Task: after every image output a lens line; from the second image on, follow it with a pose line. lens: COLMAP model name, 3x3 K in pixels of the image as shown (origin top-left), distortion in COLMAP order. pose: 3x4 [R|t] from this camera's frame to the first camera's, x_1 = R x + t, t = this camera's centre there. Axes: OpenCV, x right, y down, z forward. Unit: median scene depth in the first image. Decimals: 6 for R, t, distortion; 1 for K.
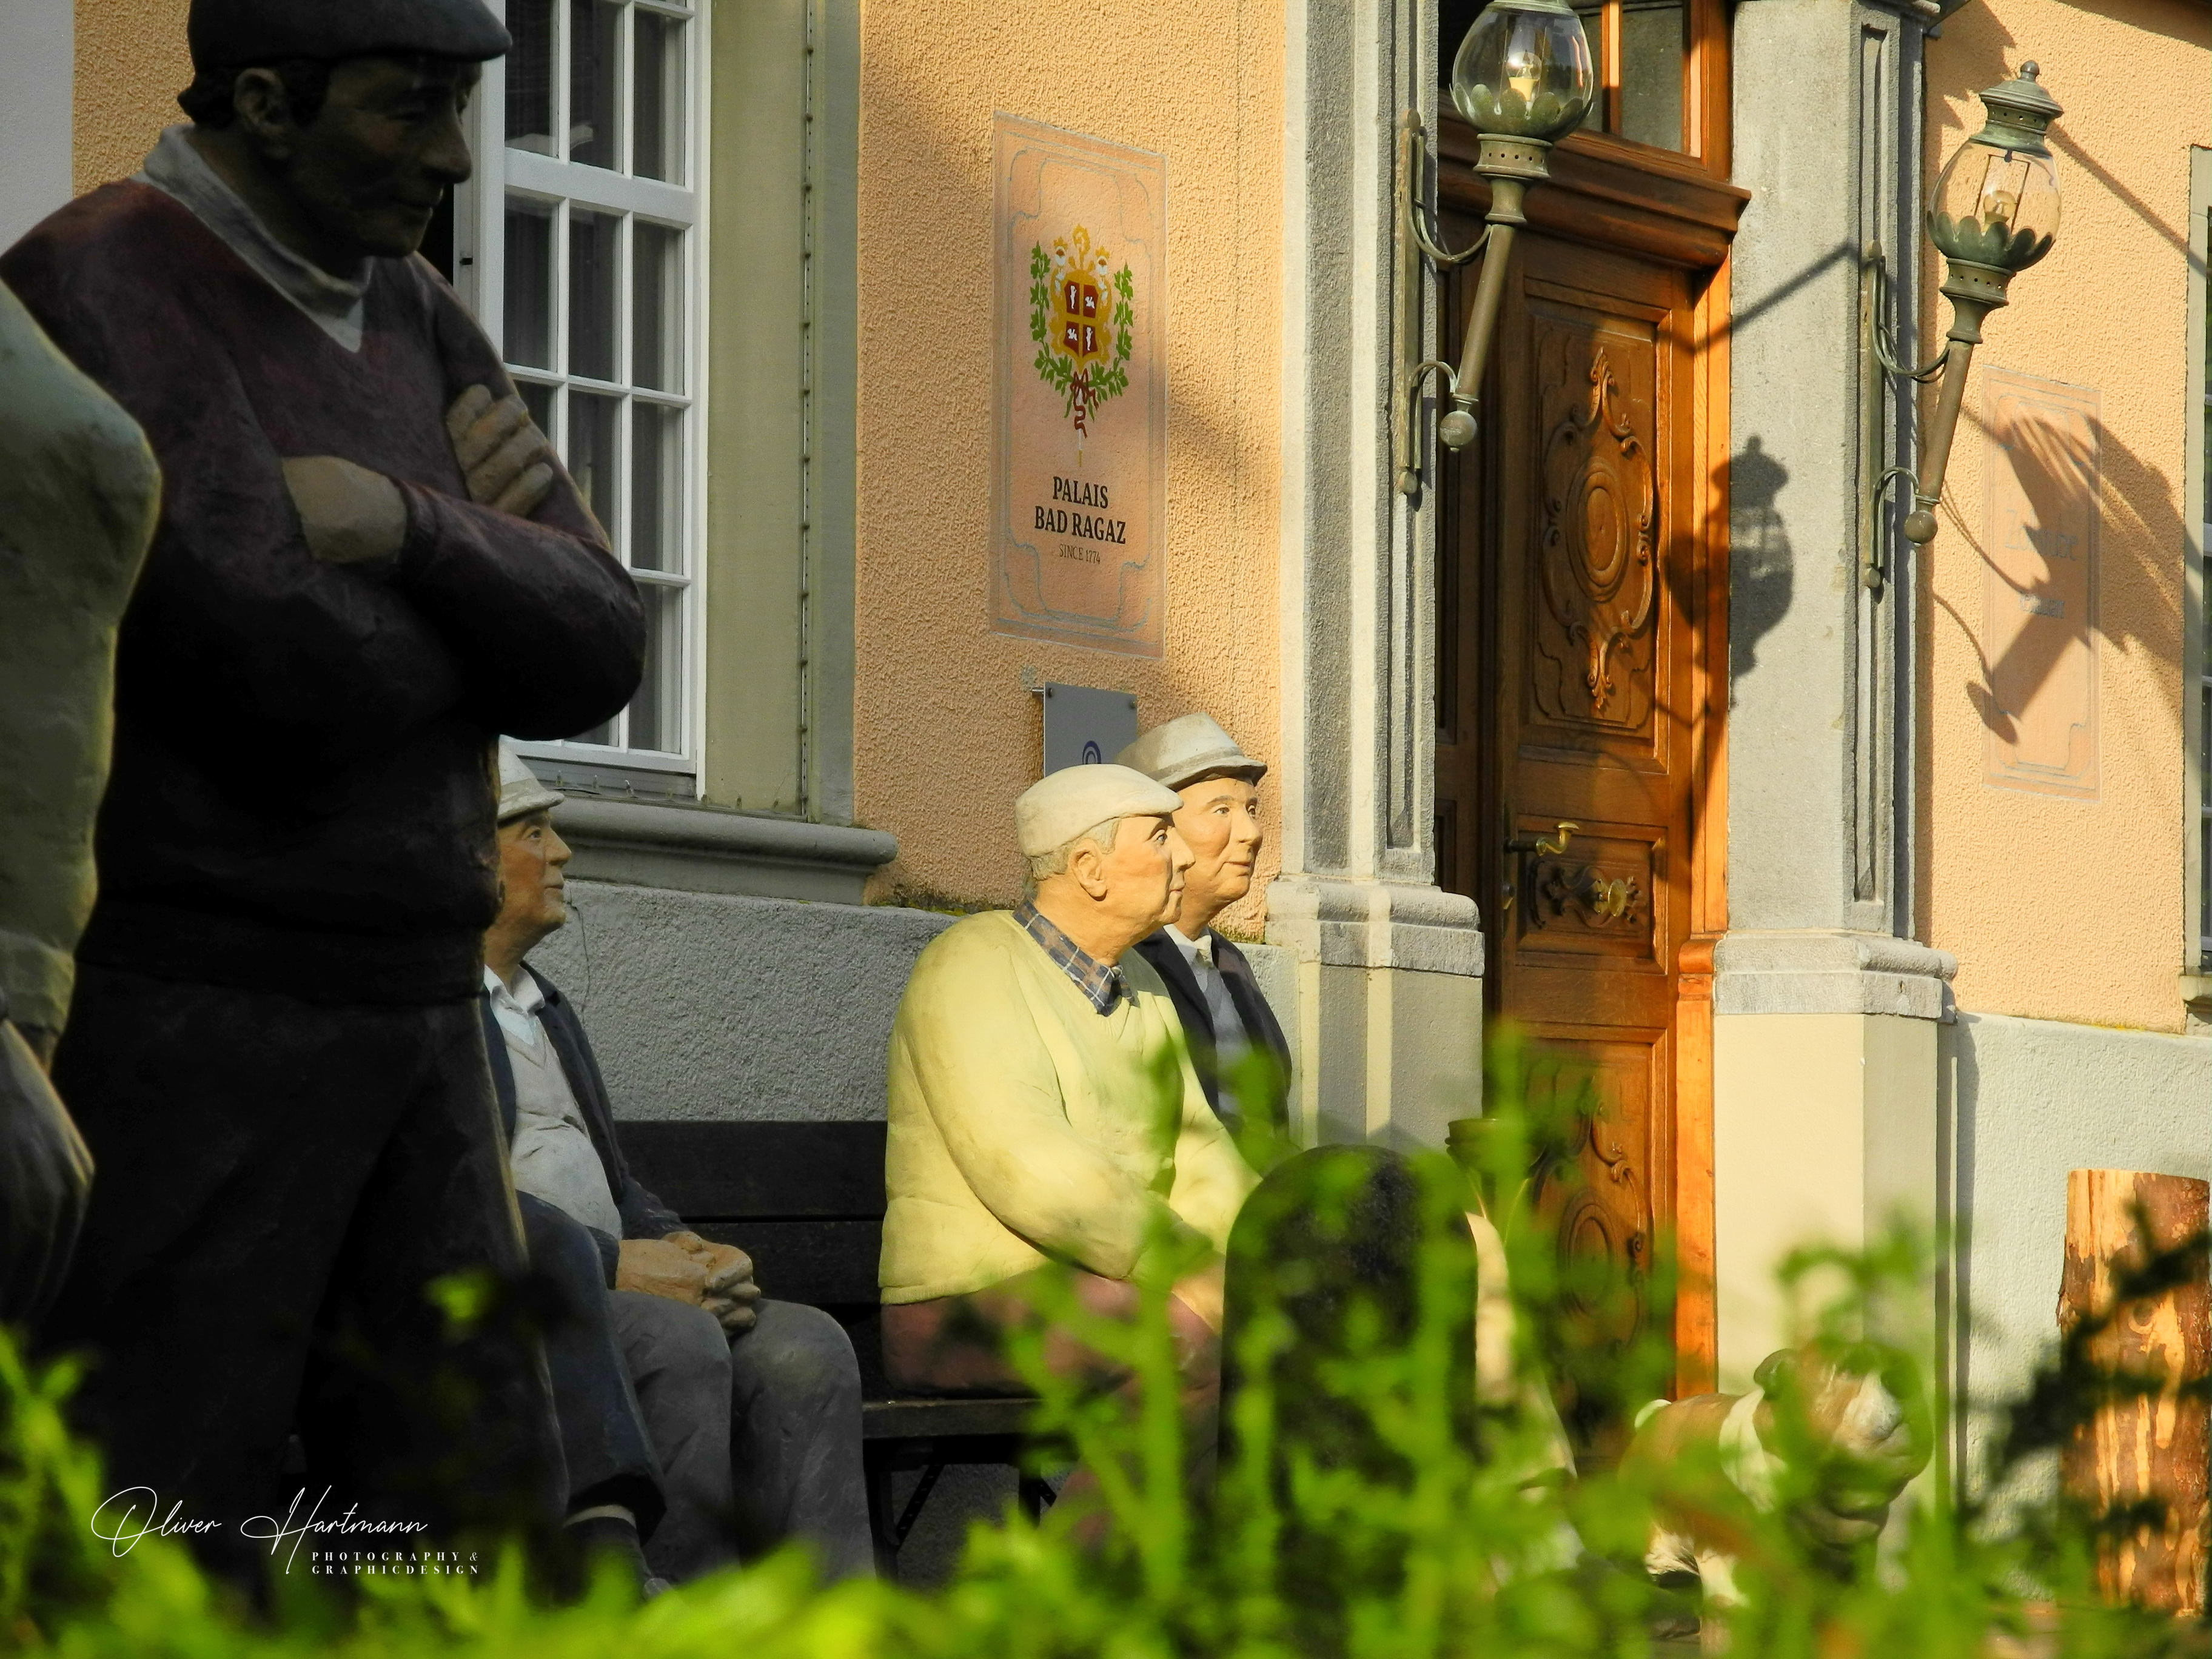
lens RADIAL K [[9470.4, 0, 1106.0], [0, 9470.4, 829.5], [0, 0, 1]] dist [0.685719, 13.577378]
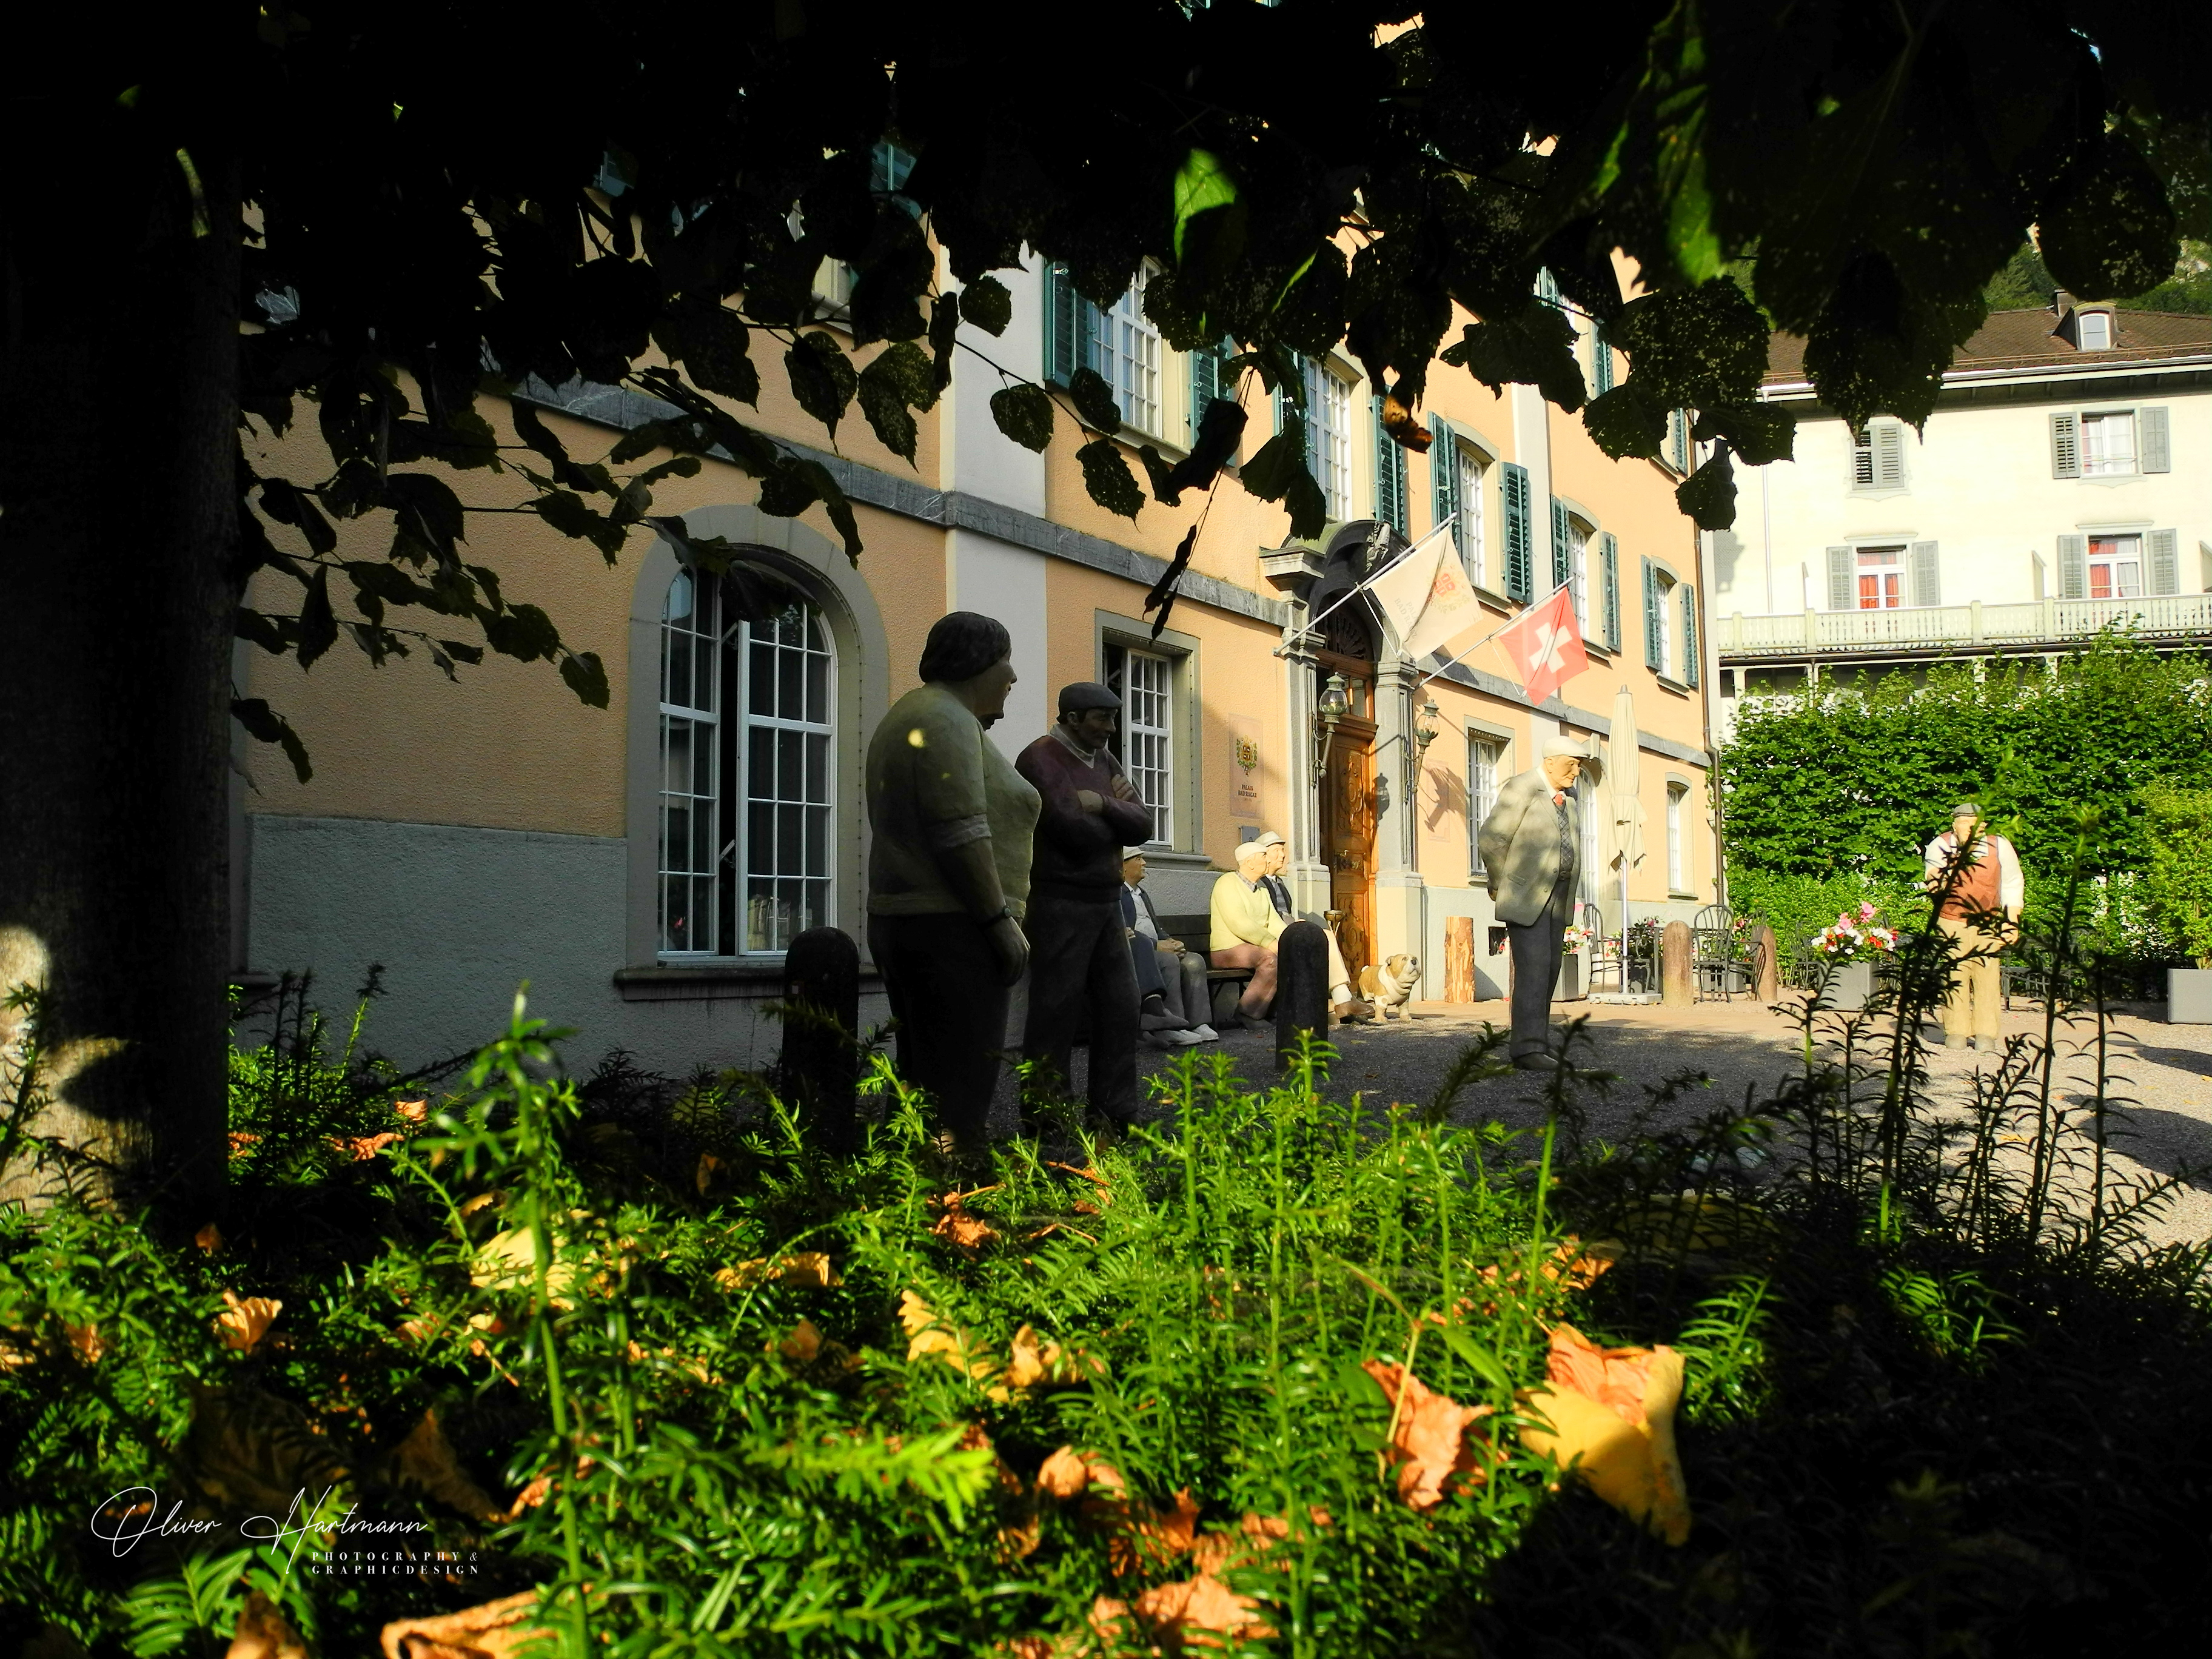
lens RADIAL K [[1804.5, 0, 1106.0], [0, 1804.5, 829.5], [0, 0, 1]] dist [-0.178420, 0.161373]
pose [[0.996128, -0.023179, -0.084802, 0.003268], [0.022335, 0.999691, -0.010887, -0.004800], [0.085028, 0.008951, 0.996338, 0.045422]]
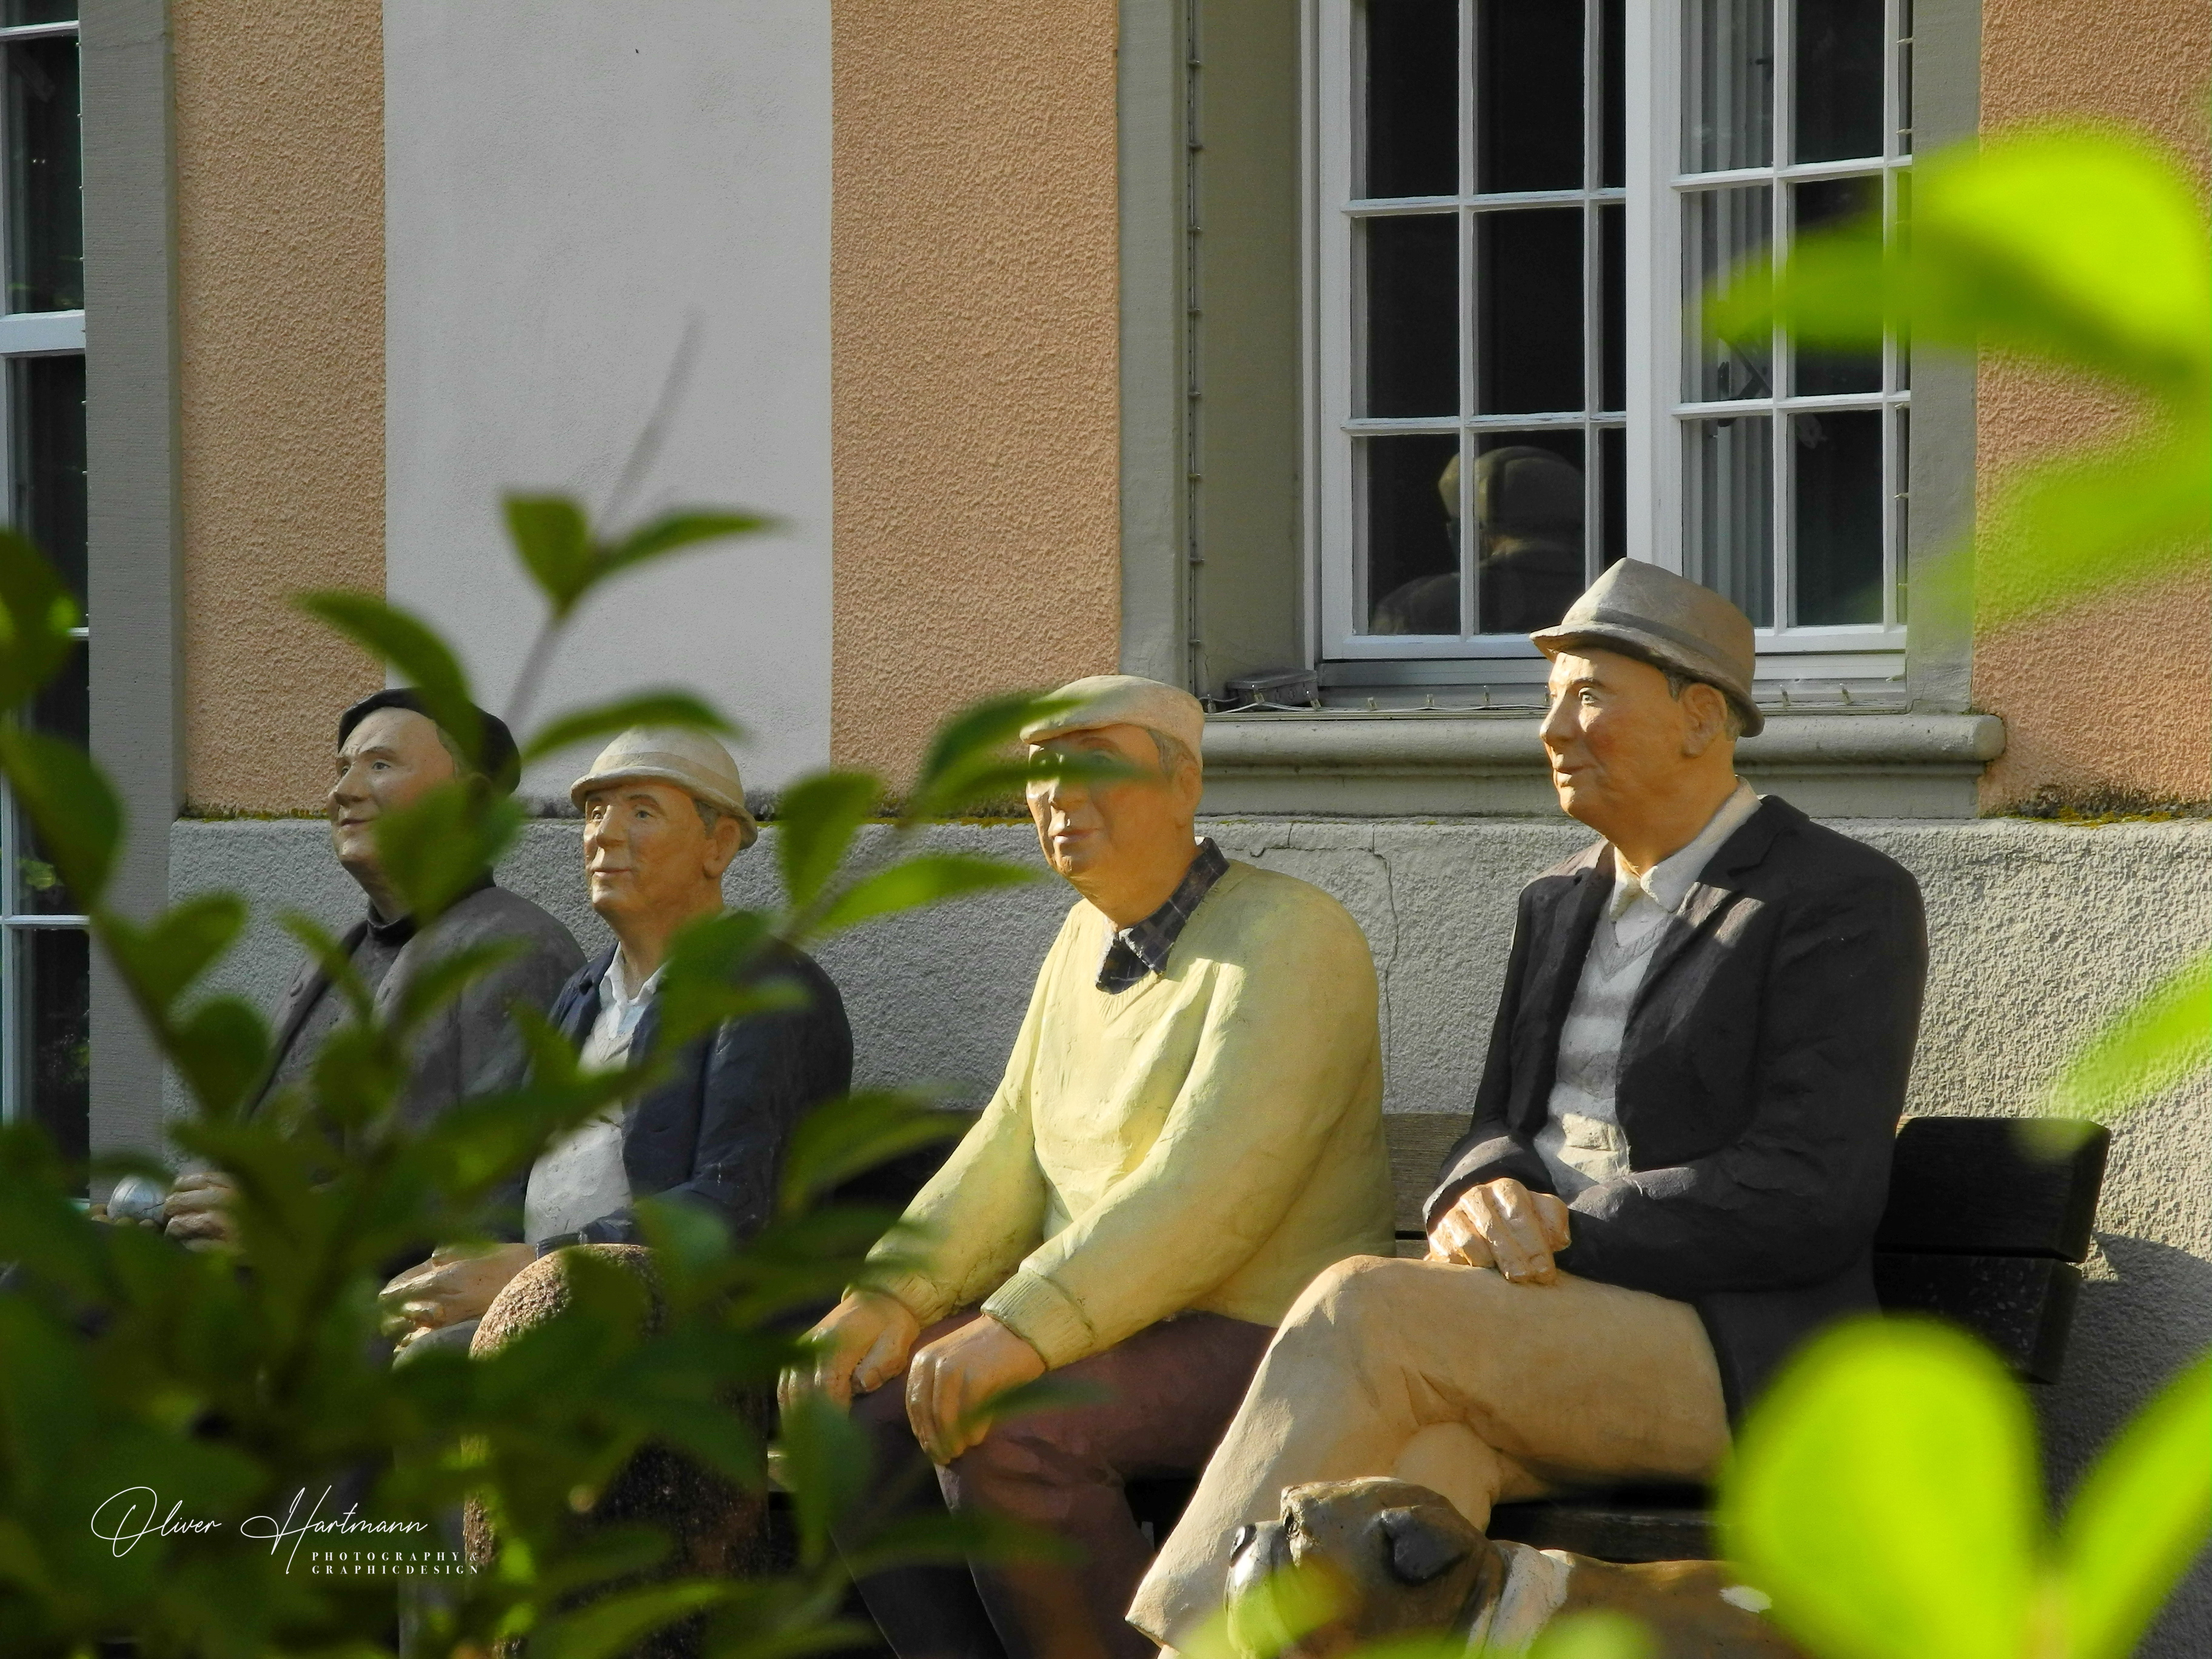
lens RADIAL K [[9470.4, 0, 1106.0], [0, 9470.4, 829.5], [0, 0, 1]] dist [0.685719, 13.577378]
pose [[-0.377721, -0.015818, -0.925784, 0.625293], [0.038163, 0.998738, -0.032635, 0.027766], [0.925133, -0.047658, -0.376641, 1.109982]]
